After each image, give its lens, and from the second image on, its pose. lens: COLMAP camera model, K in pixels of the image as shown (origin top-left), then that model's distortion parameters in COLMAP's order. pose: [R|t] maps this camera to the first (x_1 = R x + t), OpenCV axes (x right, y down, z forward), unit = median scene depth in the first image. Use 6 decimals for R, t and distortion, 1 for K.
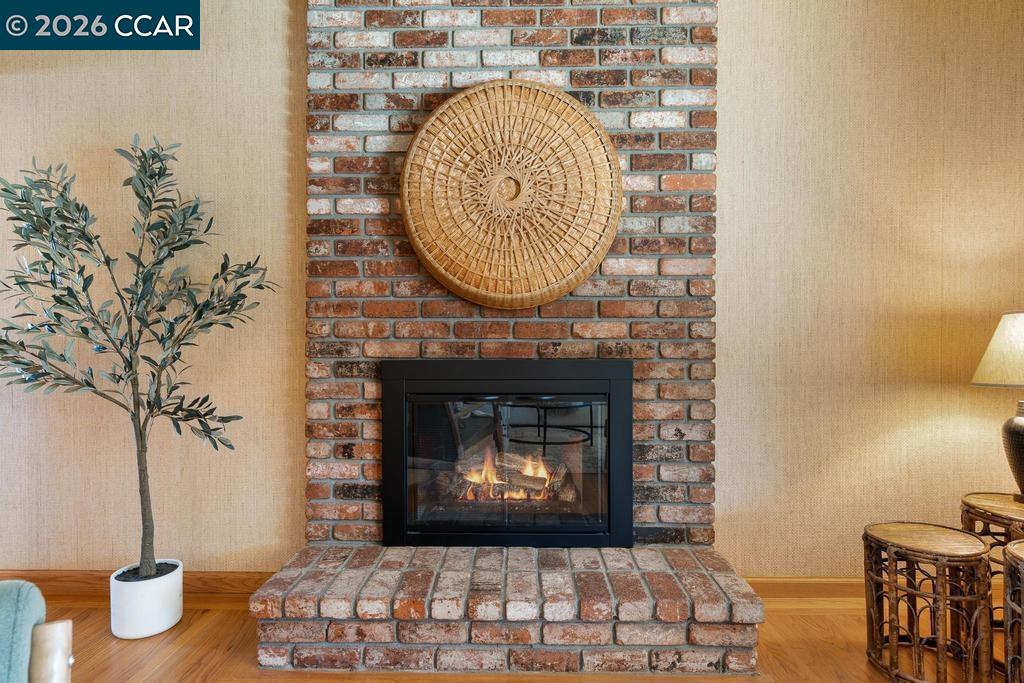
lens RADIAL K [[582.8, 0, 512.0], [0, 582.8, 341.5], [0, 0, 1]] dist [0.012741, -0.000349]
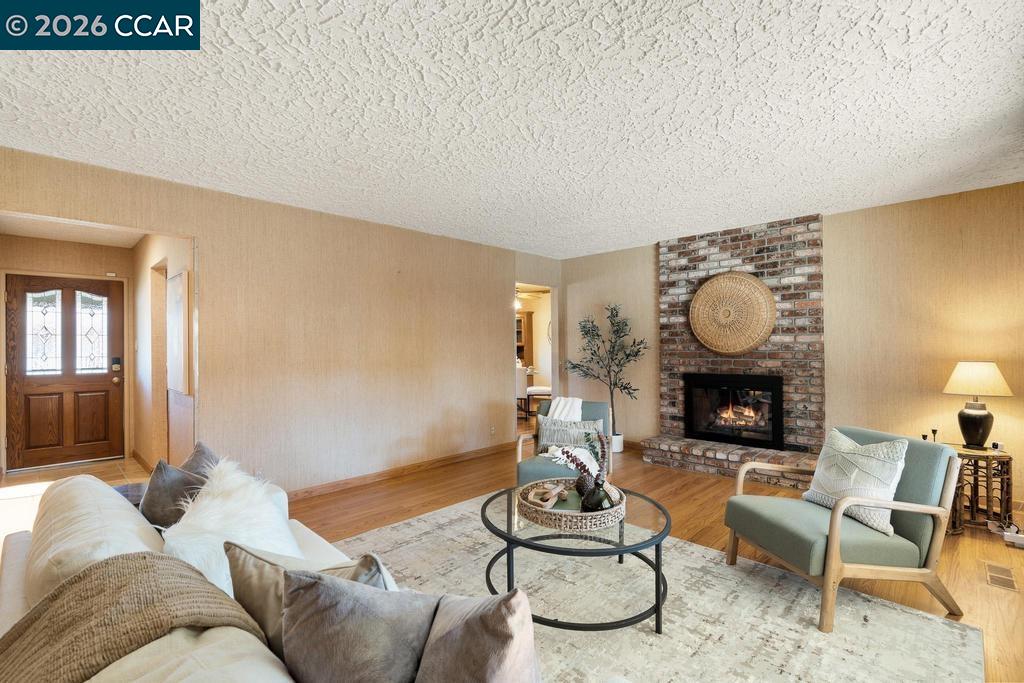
lens RADIAL K [[457.7, 0, 512.0], [0, 457.7, 341.5], [0, 0, 1]] dist [-0.014060, 0.000194]
pose [[0.733404, -0.013997, -0.679649, 0.682890], [0.002547, 0.999838, -0.017843, -0.085073], [0.679788, 0.011355, 0.733321, -1.225764]]
